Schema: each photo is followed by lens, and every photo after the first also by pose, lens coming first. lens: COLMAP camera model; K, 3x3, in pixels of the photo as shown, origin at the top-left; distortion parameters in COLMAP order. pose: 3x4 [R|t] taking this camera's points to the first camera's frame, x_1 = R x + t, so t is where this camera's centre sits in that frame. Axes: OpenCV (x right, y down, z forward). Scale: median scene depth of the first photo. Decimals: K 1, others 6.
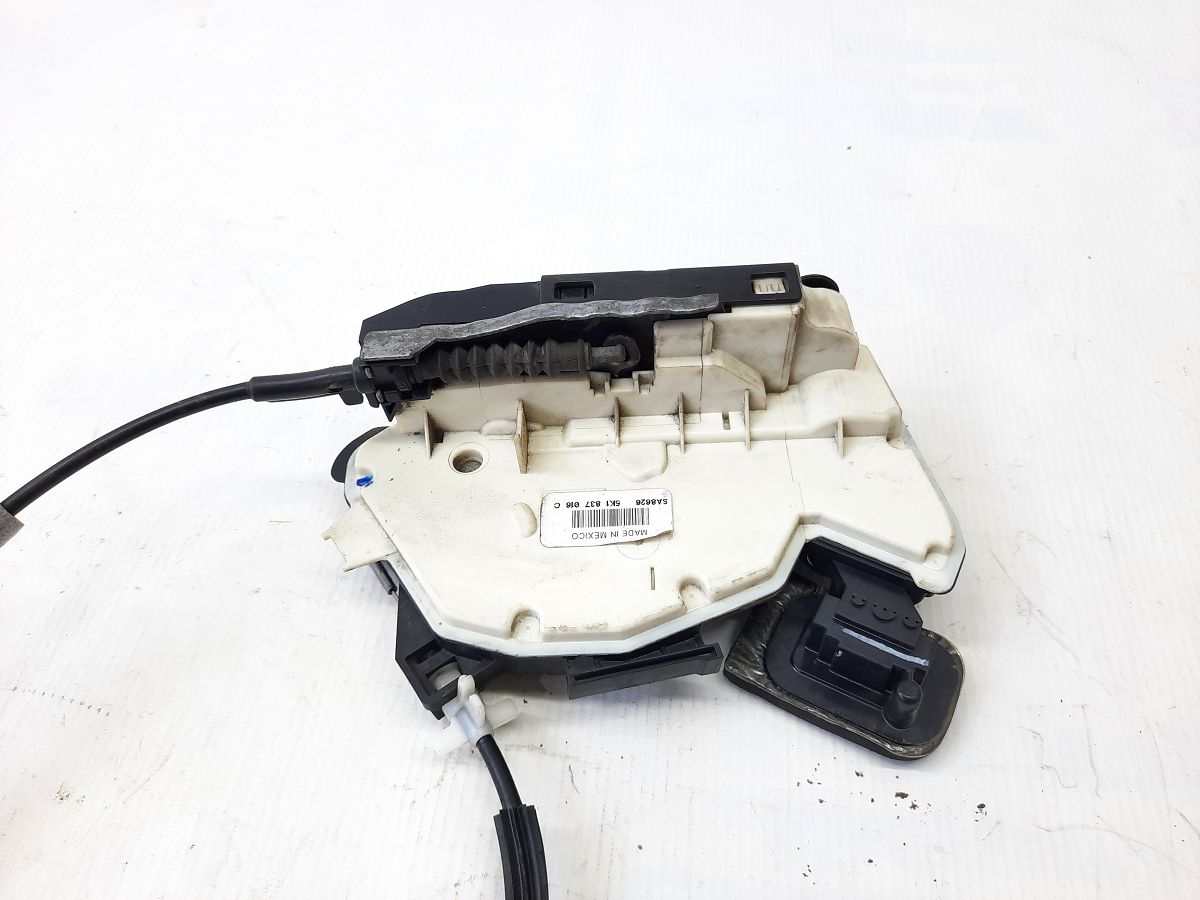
lens RADIAL K [[934.4, 0, 615.9], [0, 934.4, 449.6], [0, 0, 1]] dist [-0.006214, -0.005310]
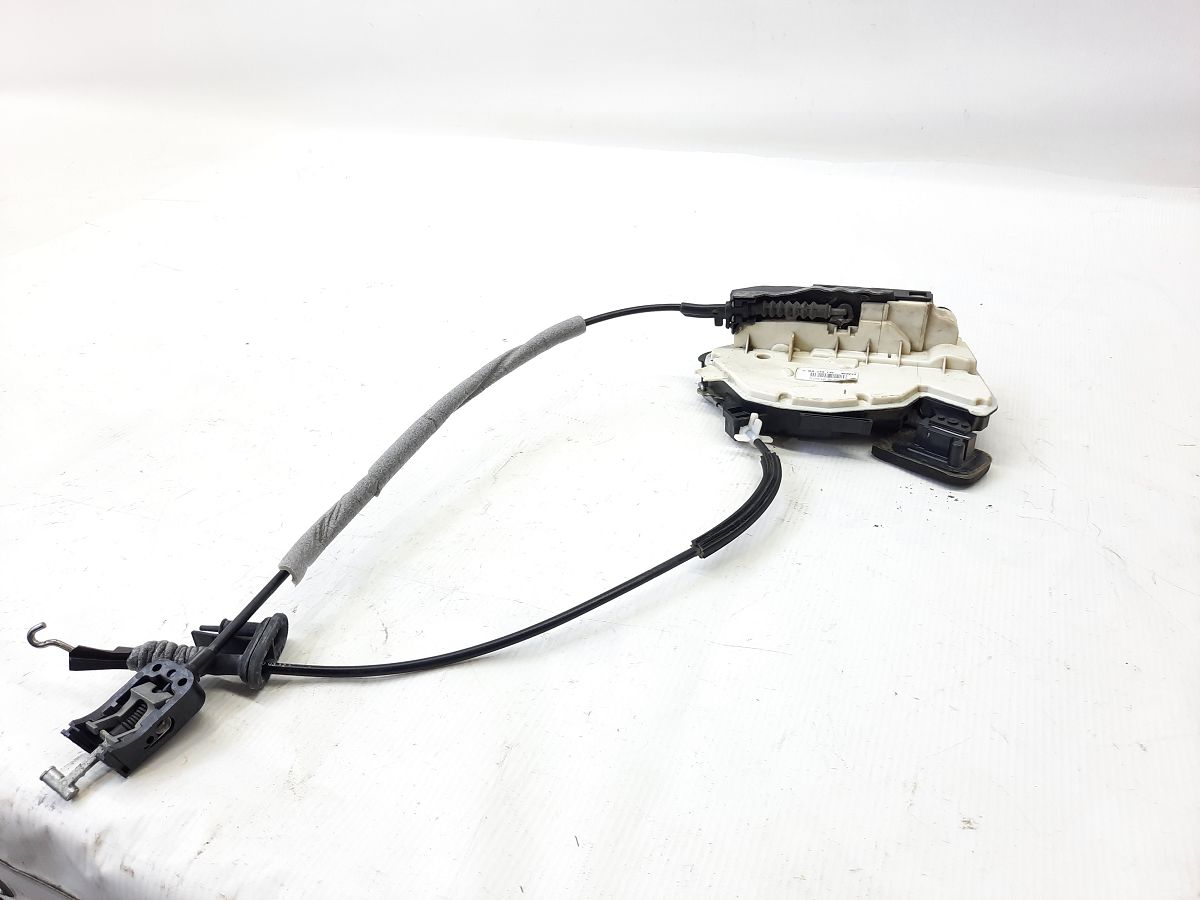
lens RADIAL K [[867.9, 0, 600.0], [0, 867.9, 450.0], [0, 0, 1]] dist [0.000921, -0.040228]
pose [[0.952492, 0.164031, -0.256618, 0.033452], [-0.241849, 0.919481, -0.309940, 0.960602], [0.185115, 0.357278, 0.915470, -0.874724]]
